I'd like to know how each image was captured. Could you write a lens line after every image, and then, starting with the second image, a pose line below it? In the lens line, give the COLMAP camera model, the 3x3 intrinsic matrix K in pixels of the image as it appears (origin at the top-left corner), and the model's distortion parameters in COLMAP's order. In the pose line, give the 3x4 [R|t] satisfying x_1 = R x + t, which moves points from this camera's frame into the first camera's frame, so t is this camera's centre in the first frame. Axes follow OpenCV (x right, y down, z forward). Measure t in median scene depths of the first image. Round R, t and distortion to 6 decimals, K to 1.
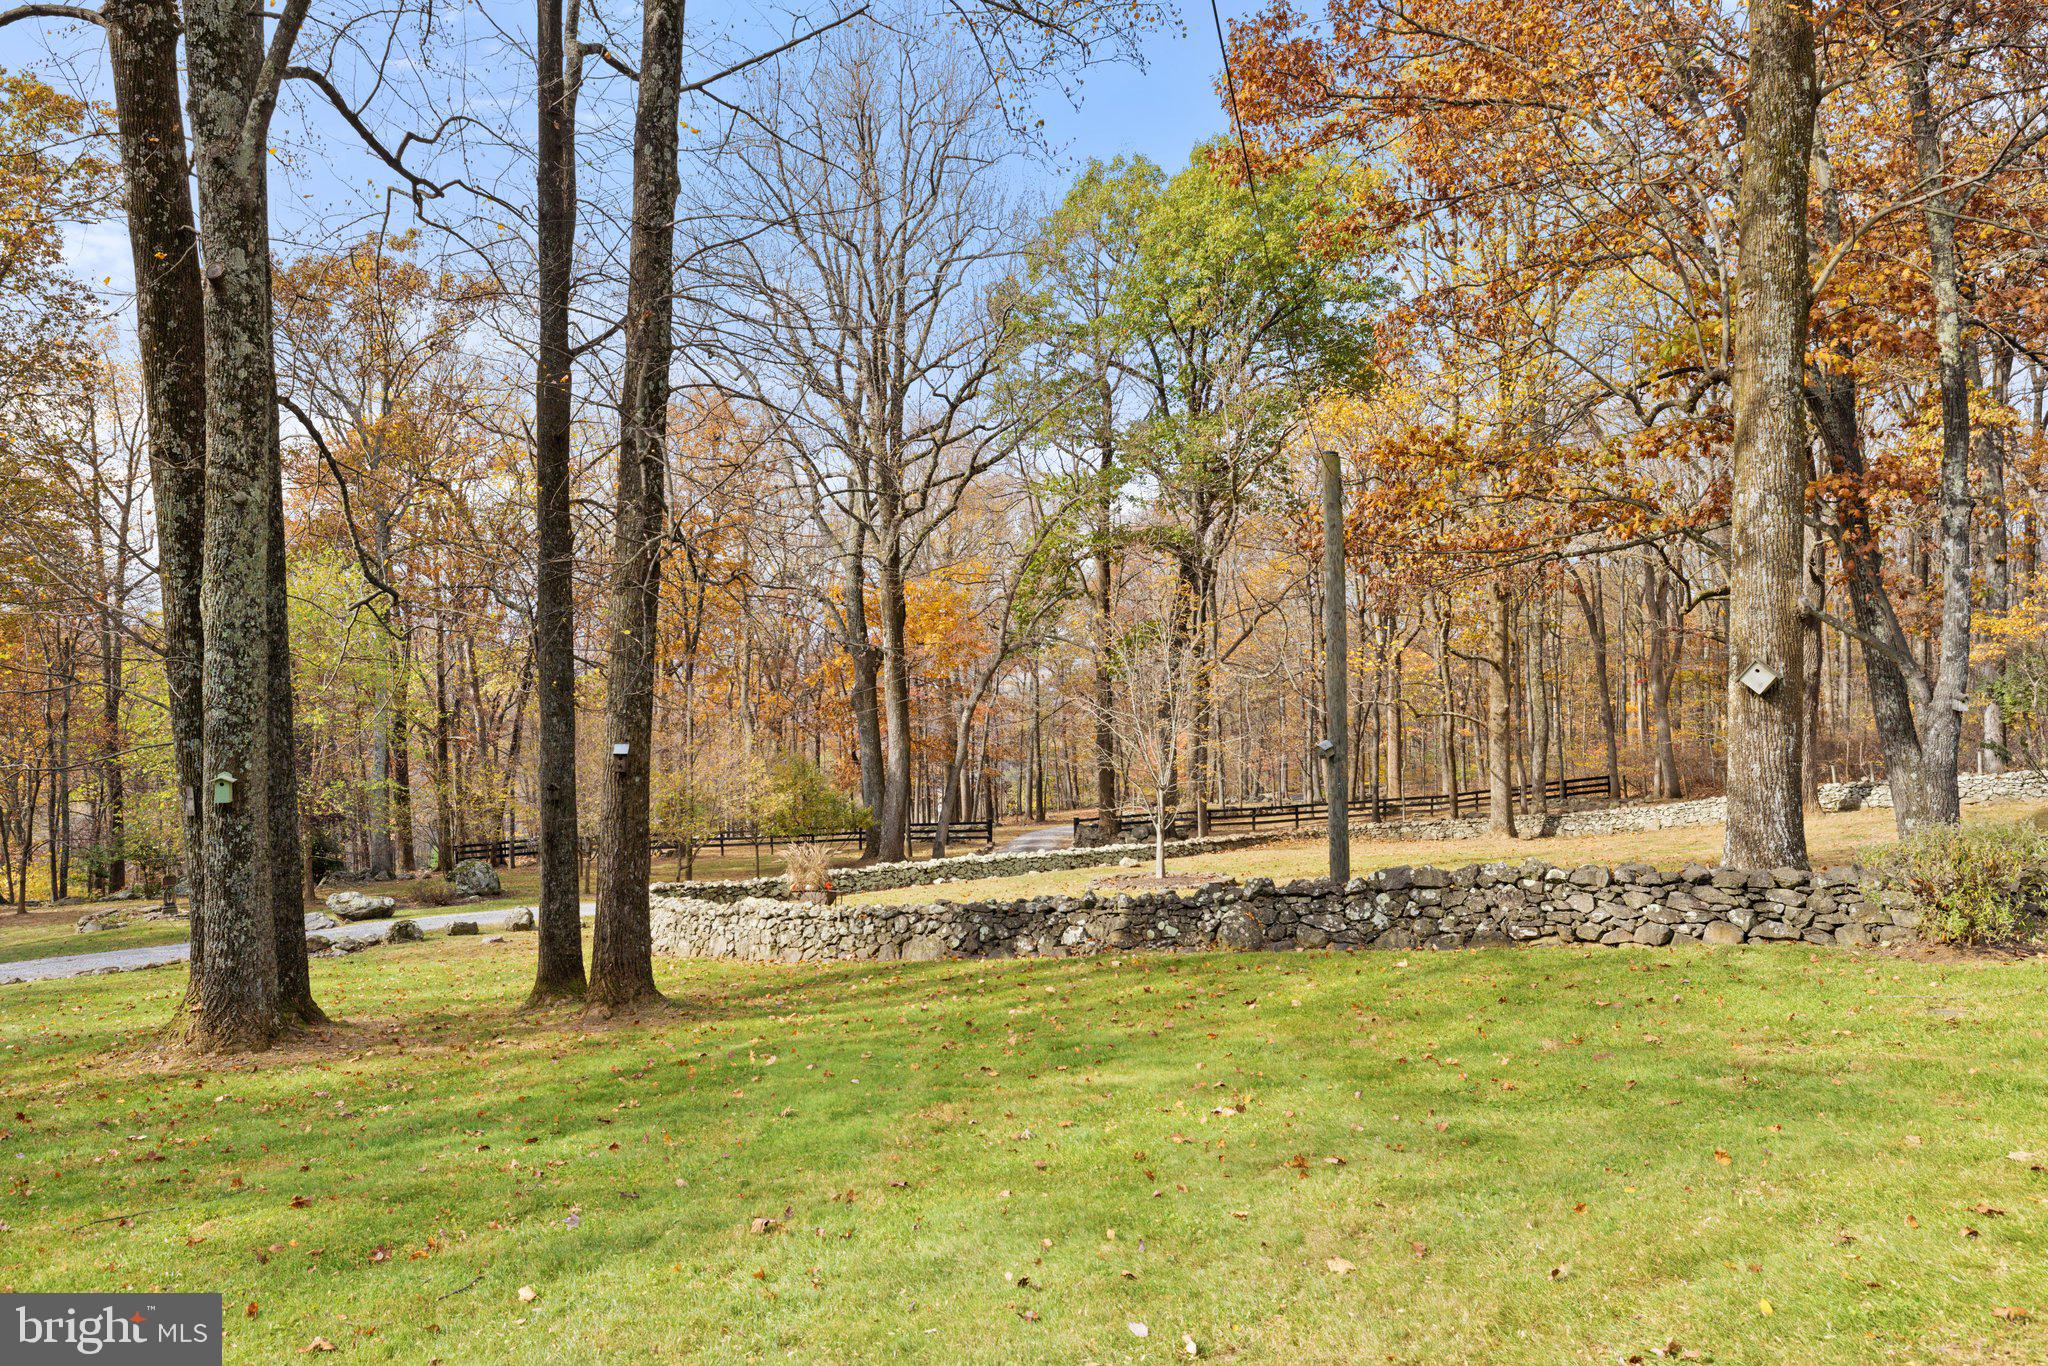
lens RADIAL K [[1432.5, 0, 1026.4], [0, 1432.5, 746.0], [0, 0, 1]] dist [0.008746, 0.004825]
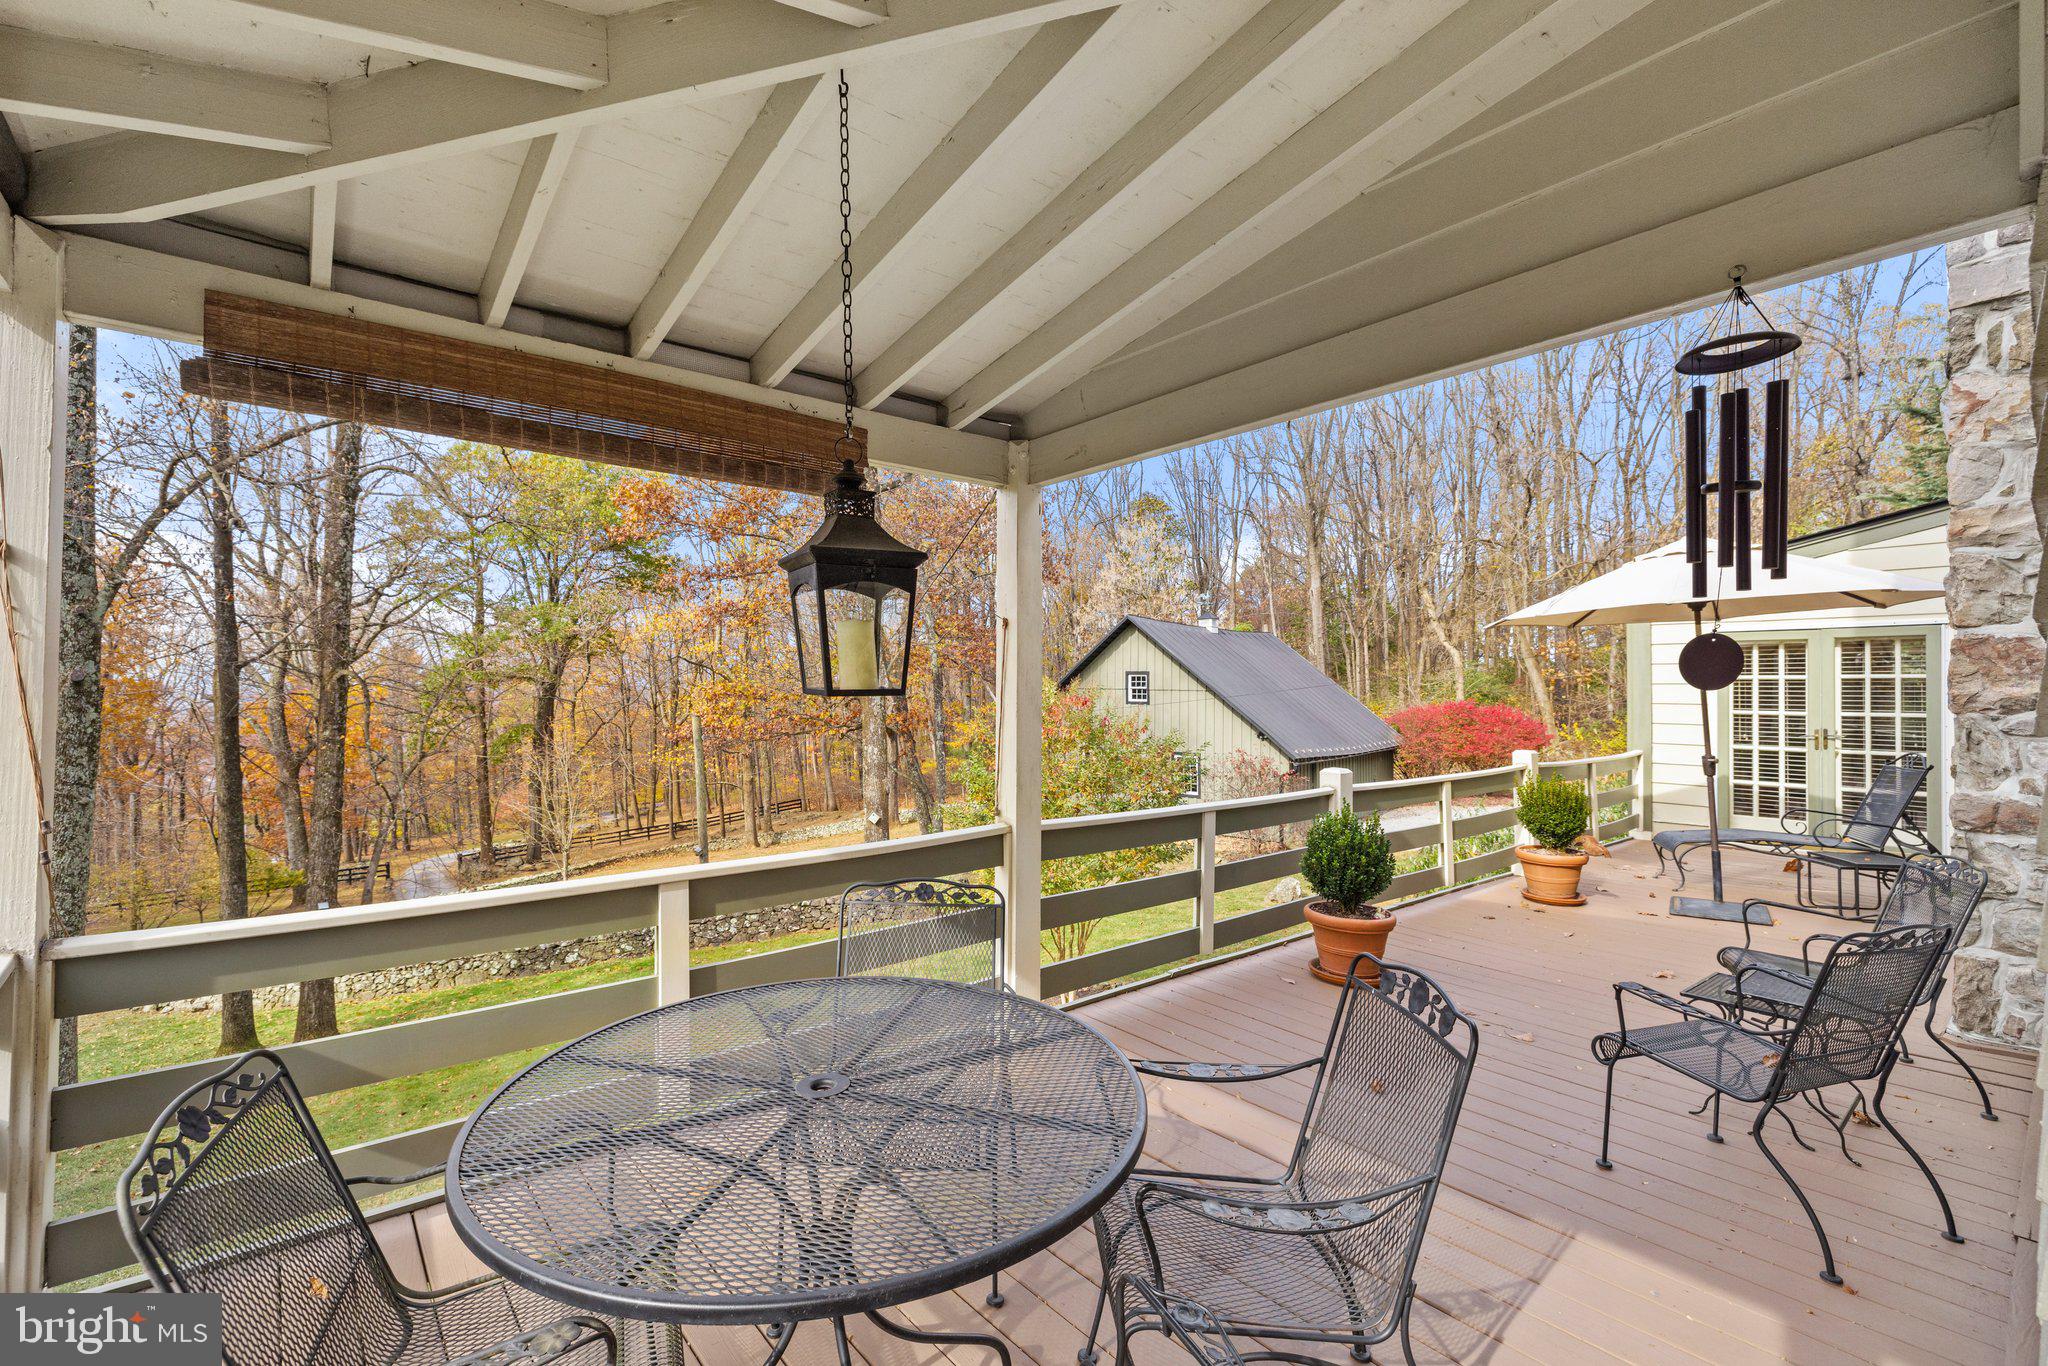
lens RADIAL K [[869.6, 0, 1024.0], [0, 869.6, 683.0], [0, 0, 1]] dist [-0.000823, -0.000066]
pose [[0.798088, 0.001972, 0.602538, -0.196925], [0.055385, 0.995521, -0.076618, -0.123847], [-0.599991, 0.094519, 0.794404, -0.389557]]
